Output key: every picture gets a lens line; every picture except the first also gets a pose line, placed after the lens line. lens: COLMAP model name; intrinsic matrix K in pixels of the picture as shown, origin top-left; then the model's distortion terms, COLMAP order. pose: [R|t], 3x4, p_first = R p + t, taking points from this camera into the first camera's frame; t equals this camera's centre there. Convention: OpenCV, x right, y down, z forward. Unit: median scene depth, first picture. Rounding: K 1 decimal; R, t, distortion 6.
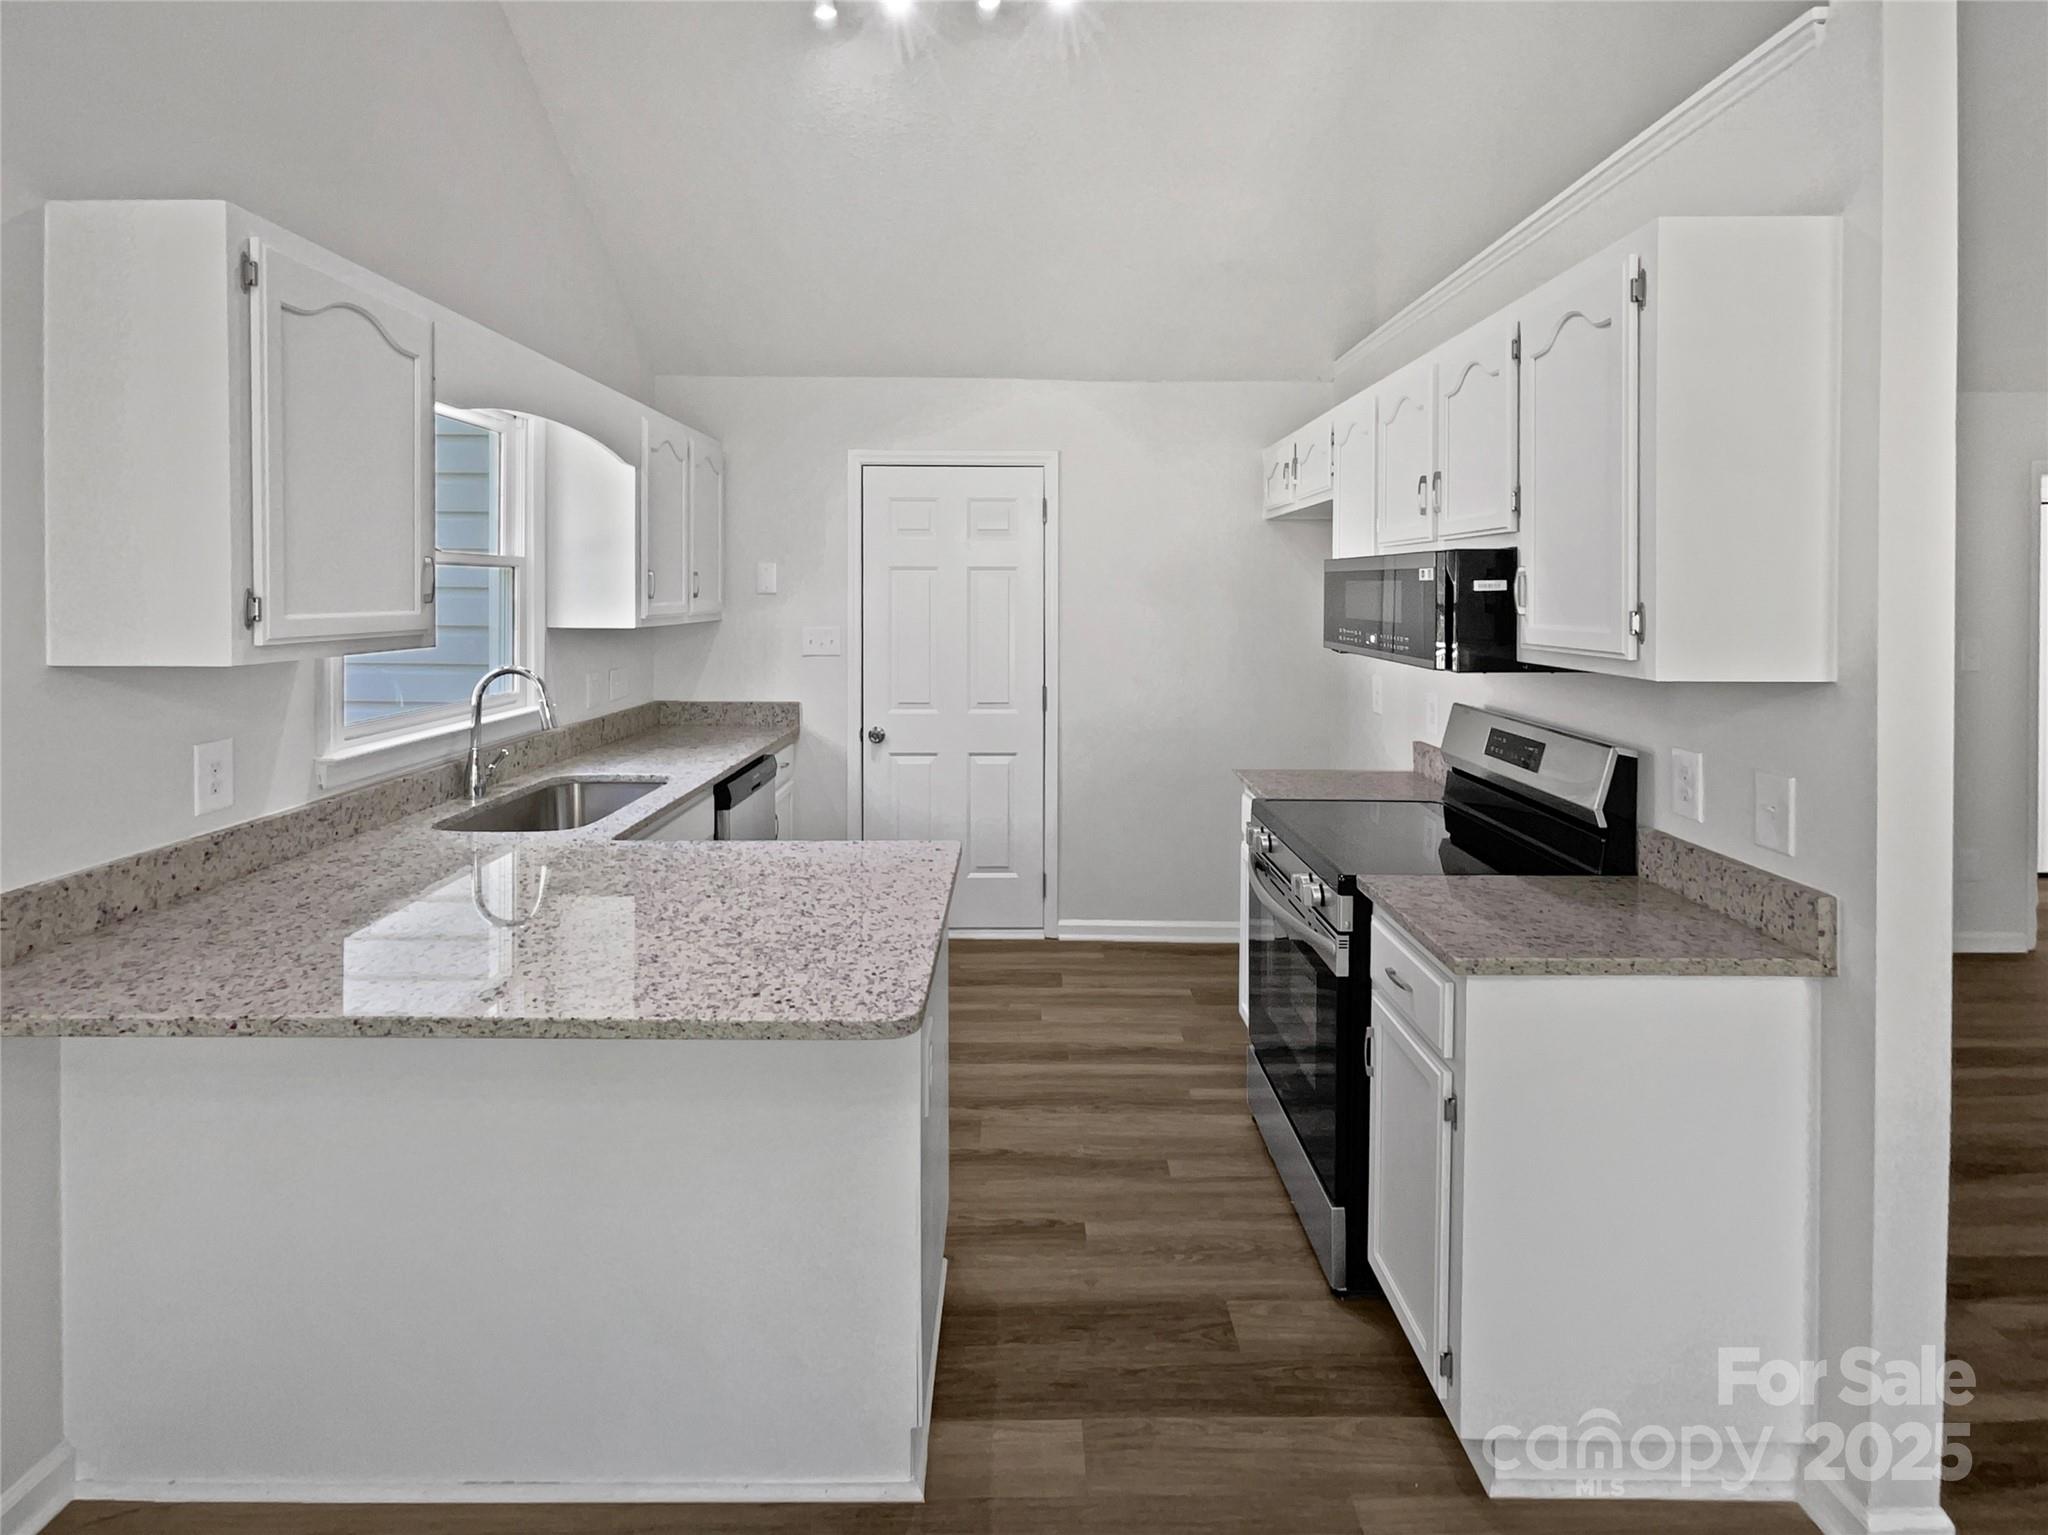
lens RADIAL K [[968.1, 0, 1034.5], [0, 968.1, 678.3], [0, 0, 1]] dist [-0.008393, 0.005942]
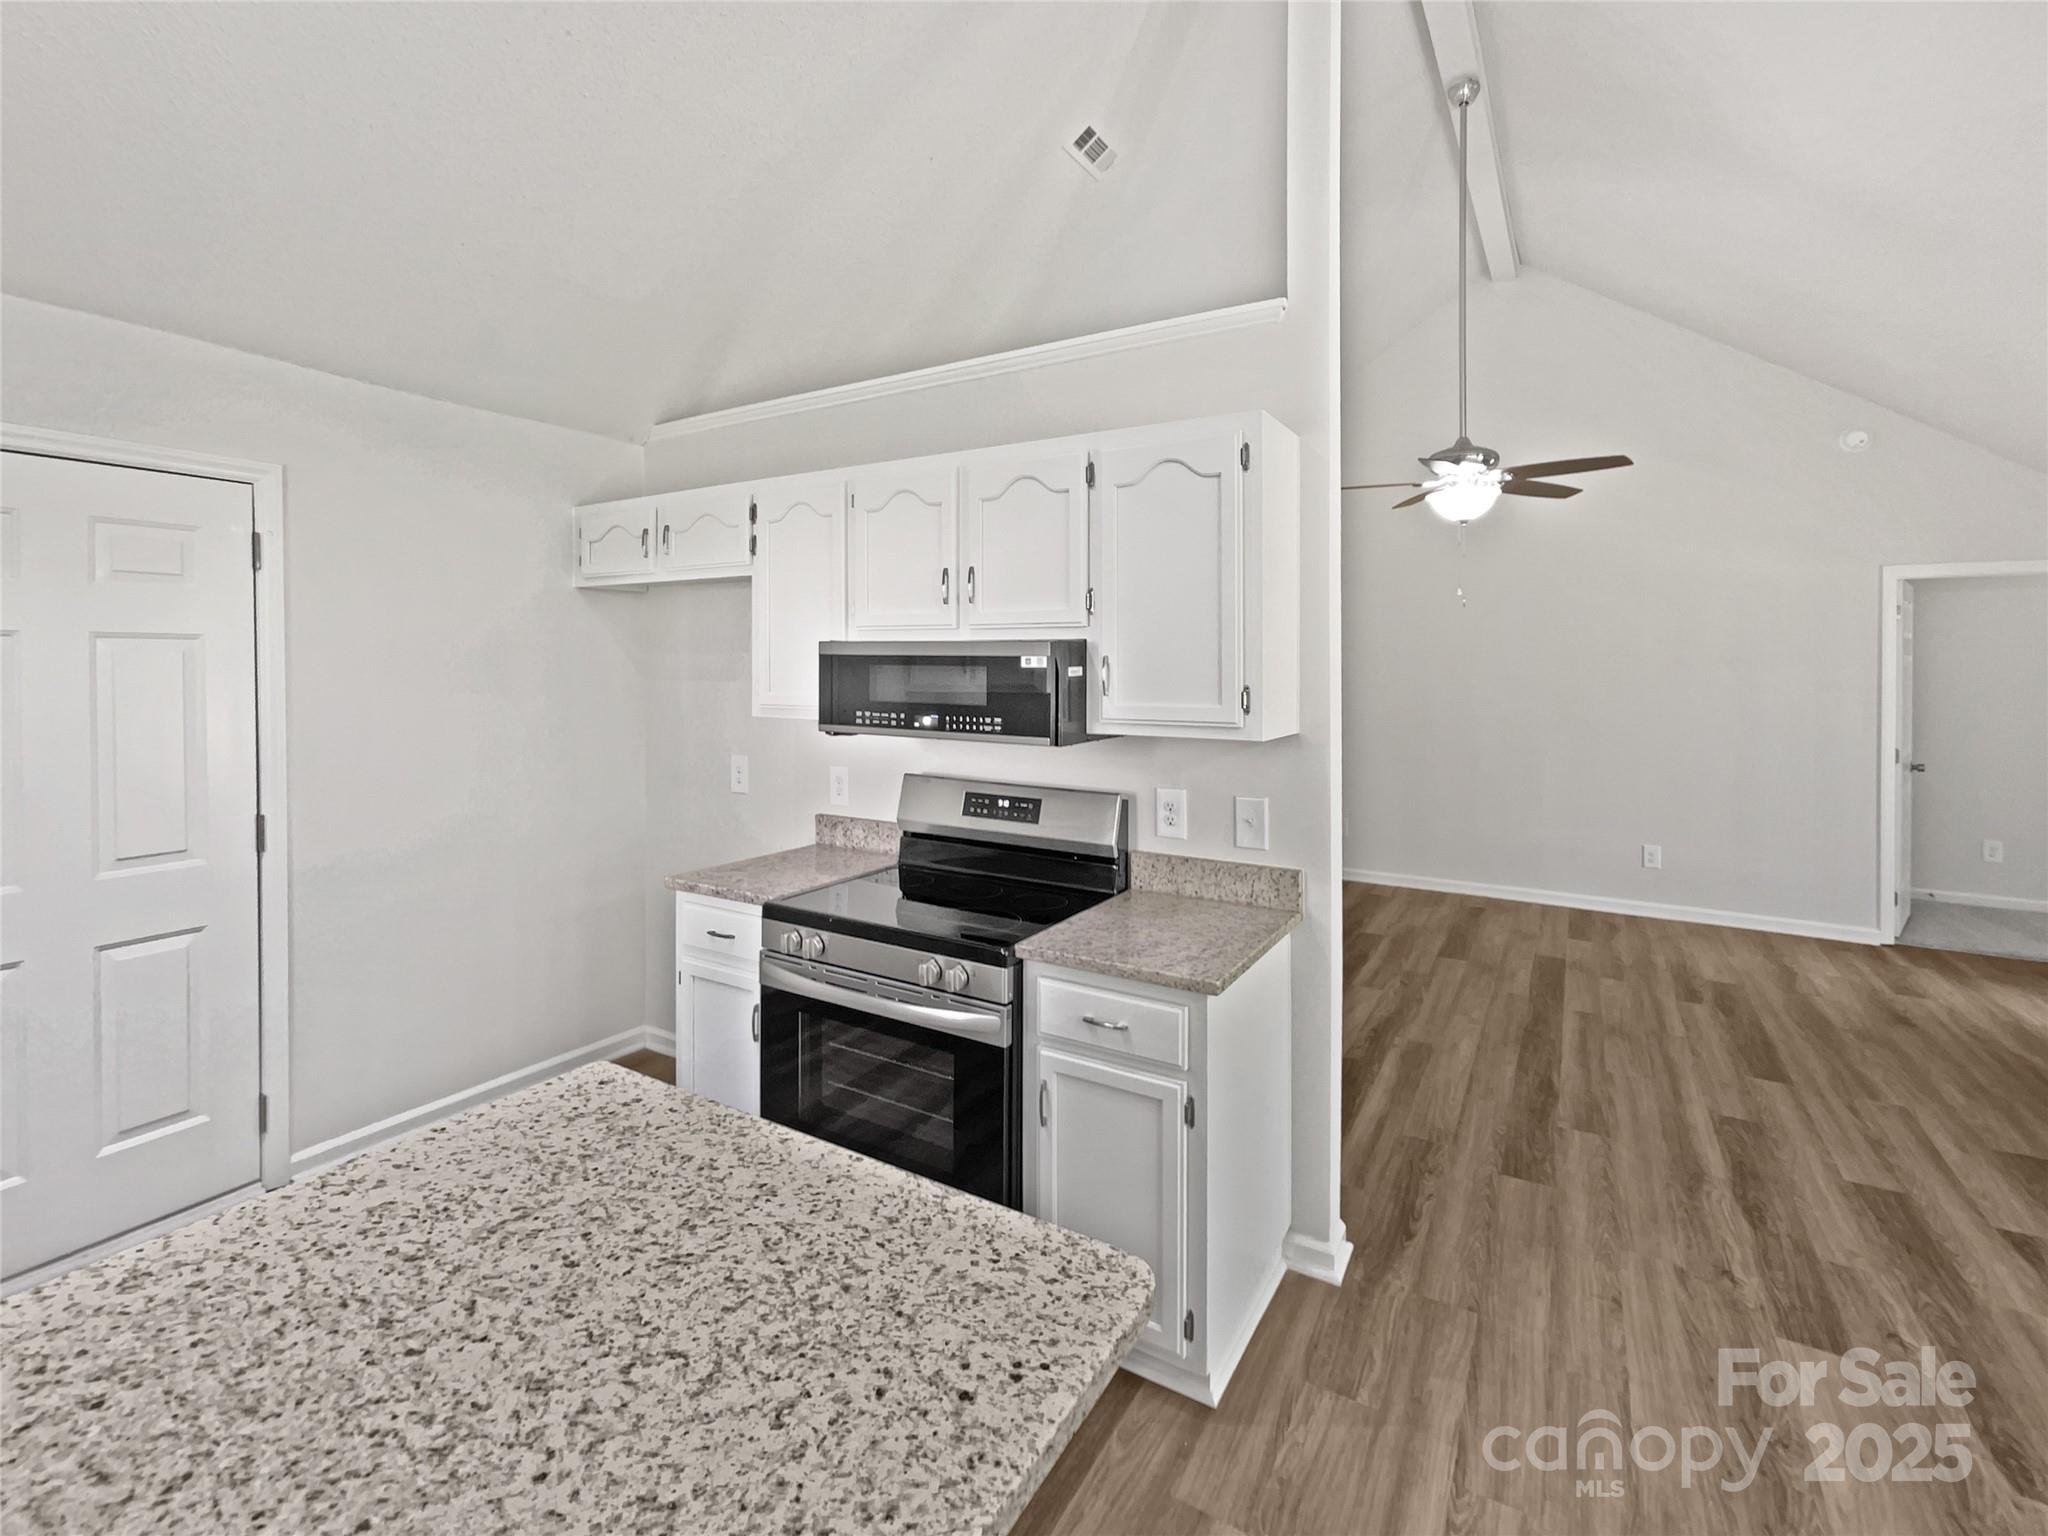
lens RADIAL K [[910.8, 0, 1029.4], [0, 910.8, 725.7], [0, 0, 1]] dist [0.002456, 0.000095]
pose [[0.524940, -0.064221, 0.848713, -0.516301], [0.076343, 0.996683, 0.028199, -0.066472], [-0.847708, 0.049991, 0.528102, 0.474217]]
